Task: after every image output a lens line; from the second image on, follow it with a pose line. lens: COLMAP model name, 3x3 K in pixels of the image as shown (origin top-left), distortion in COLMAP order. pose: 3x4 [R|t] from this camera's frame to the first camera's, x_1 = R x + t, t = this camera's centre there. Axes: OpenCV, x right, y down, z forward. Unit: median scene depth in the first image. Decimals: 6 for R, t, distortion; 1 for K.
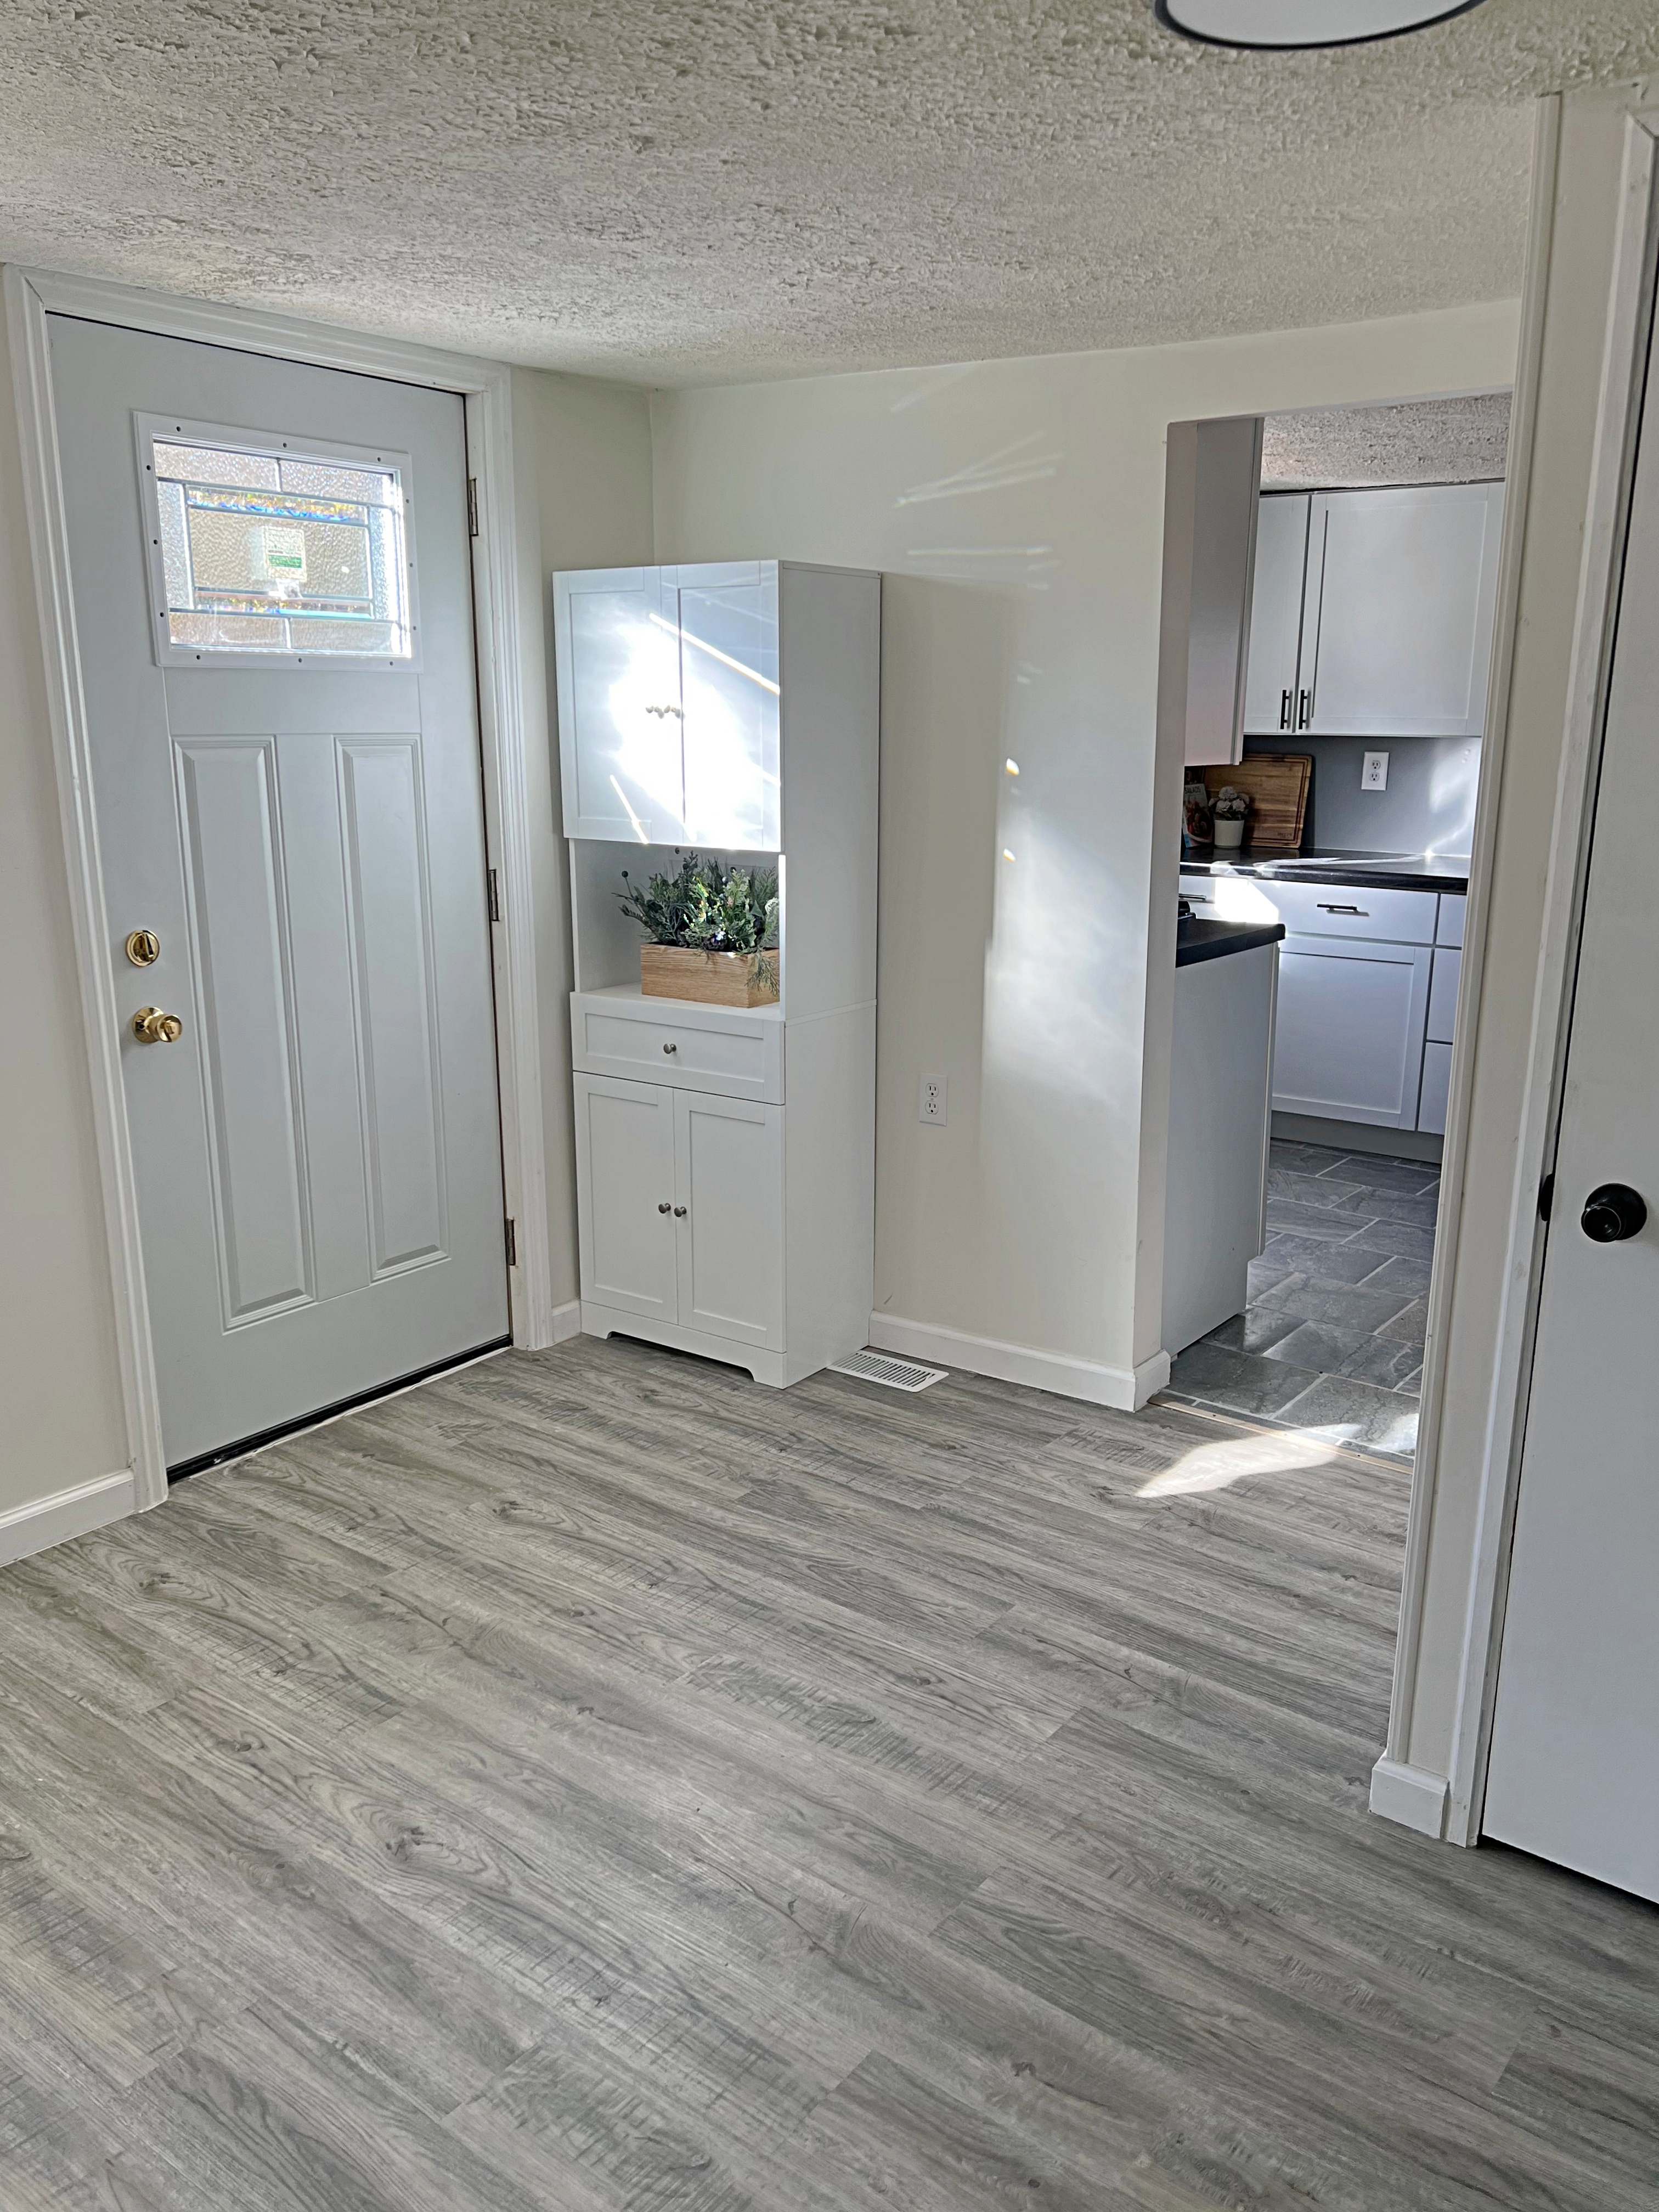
lens RADIAL K [[1679.8, 0, 841.0], [0, 1679.8, 1110.6], [0, 0, 1]] dist [0.022870, -0.027393]
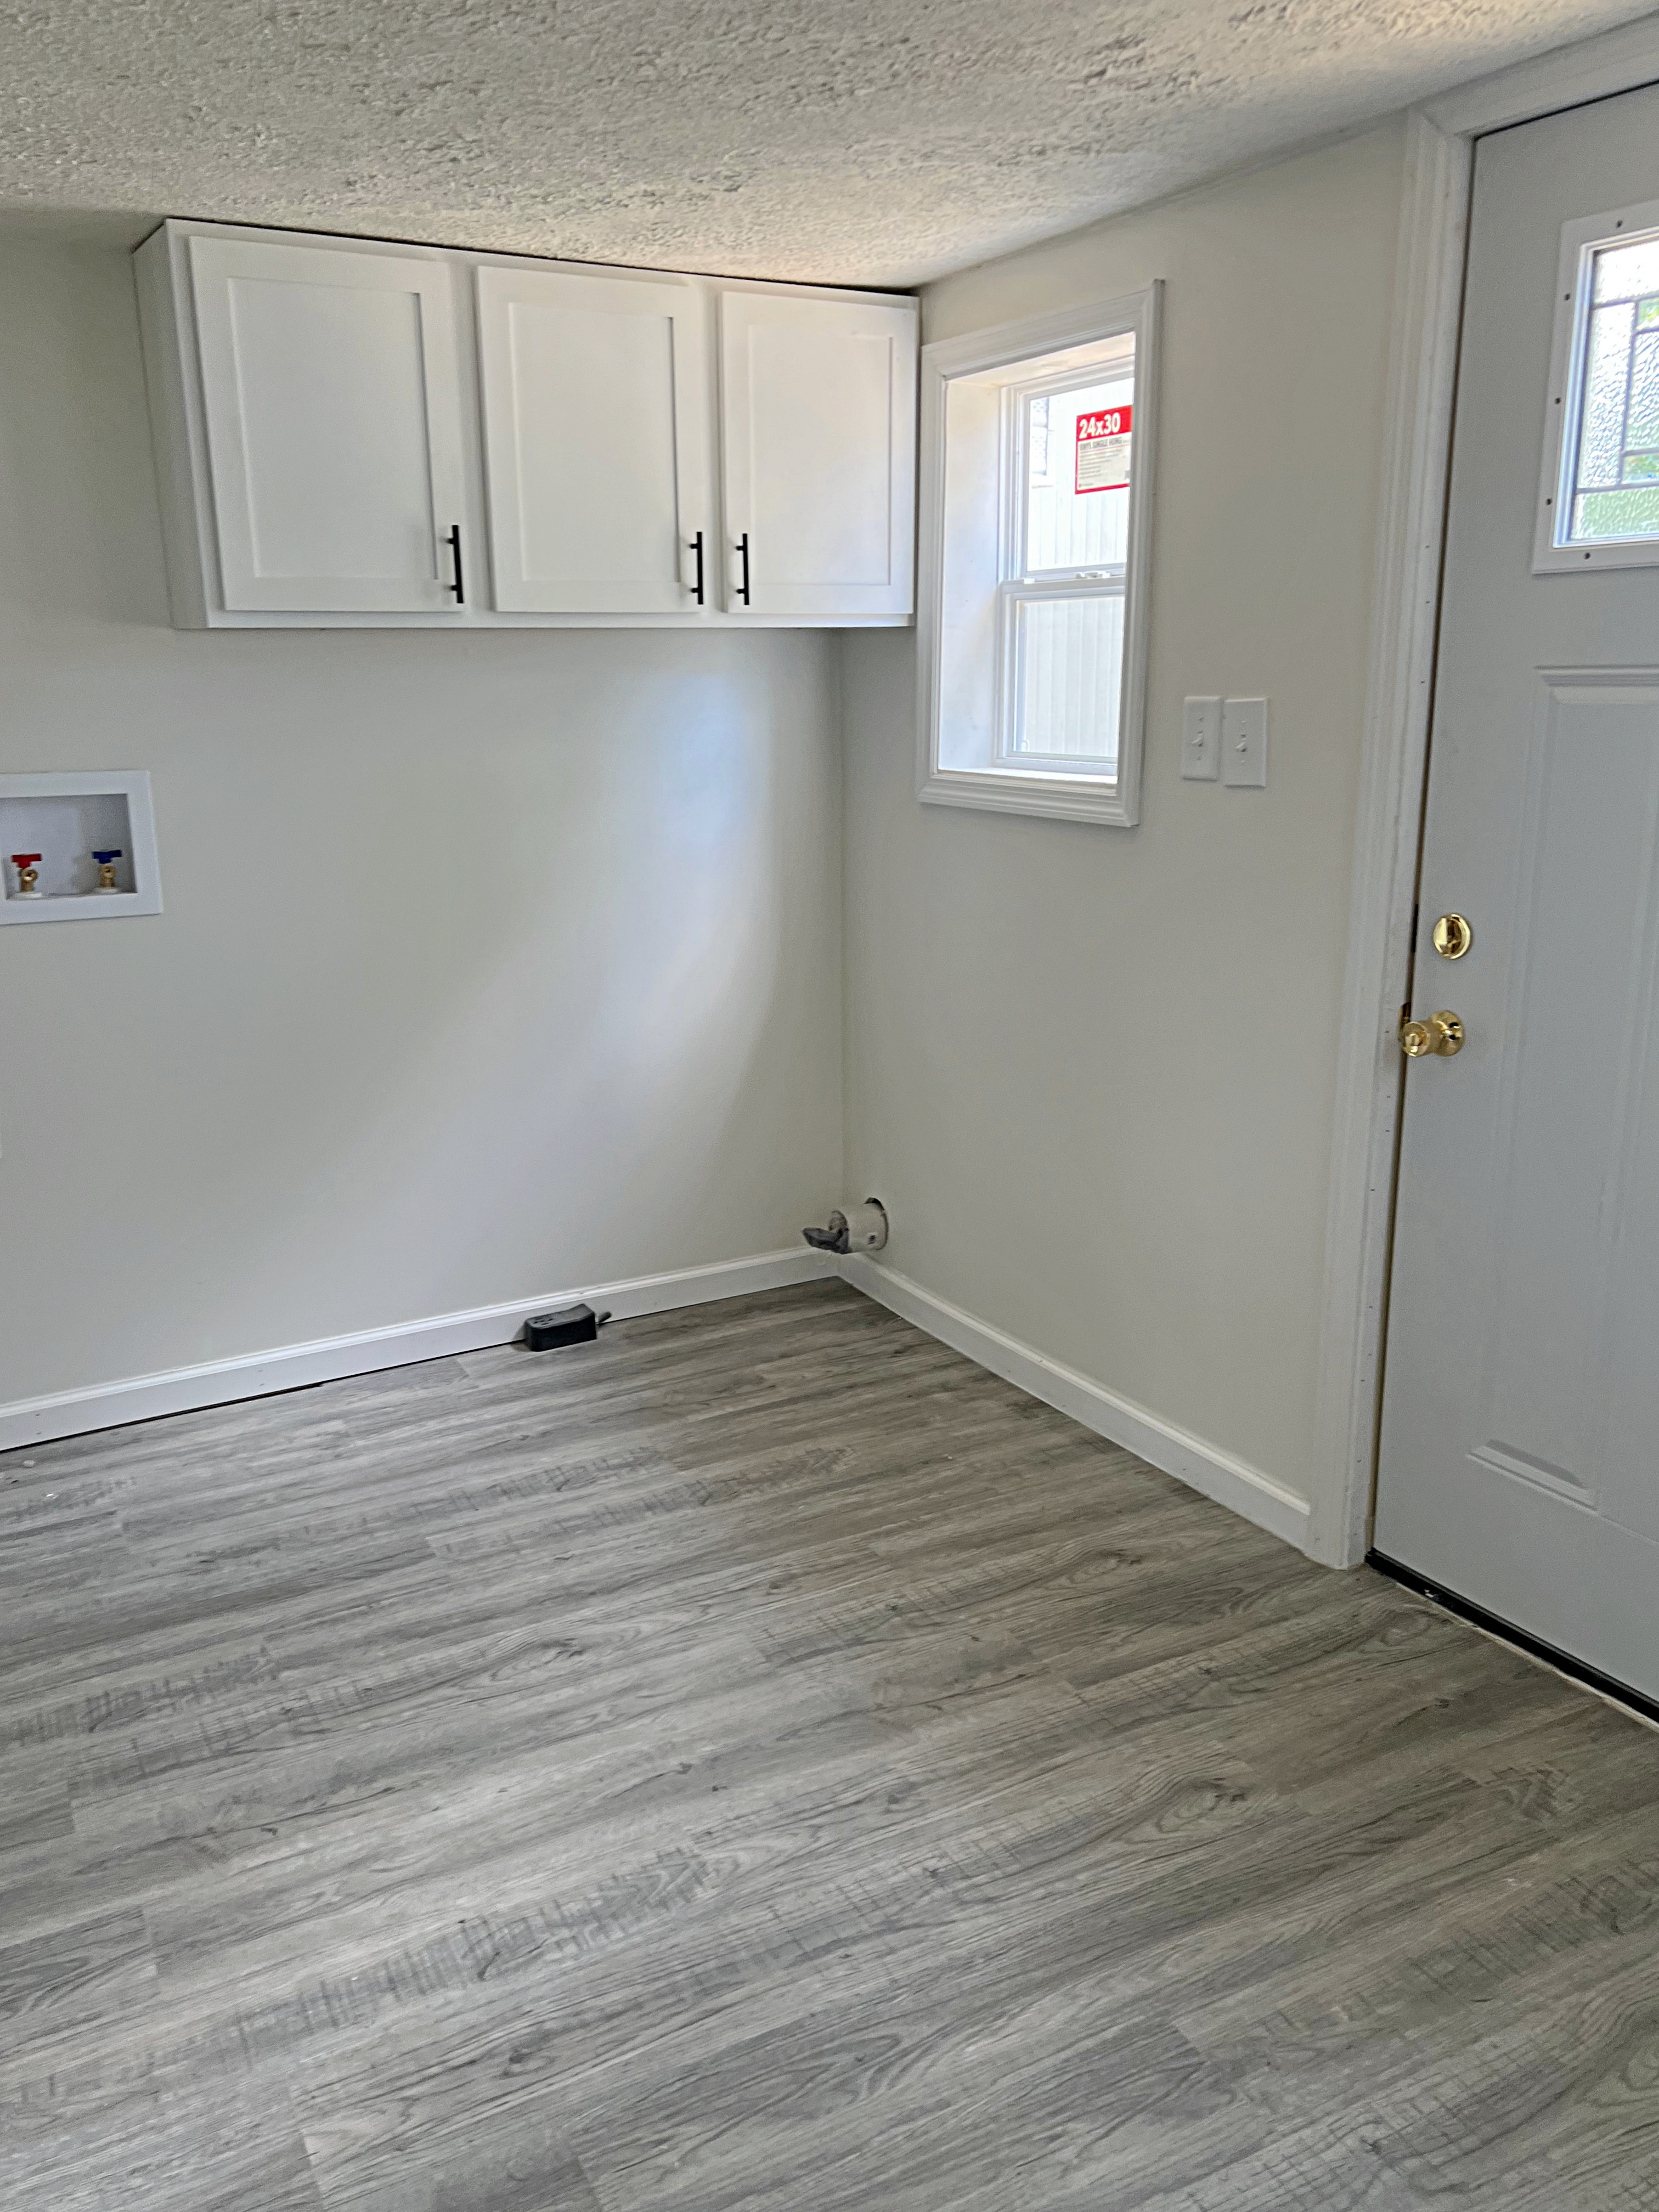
lens RADIAL K [[1813.5, 0, 842.4], [0, 1813.5, 1100.8], [0, 0, 1]] dist [0.016777, -0.015910]
pose [[-0.415723, 0.220198, -0.882432, 0.566346], [-0.197692, 0.925172, 0.323998, -0.289829], [0.887745, 0.309144, -0.341084, 1.255367]]
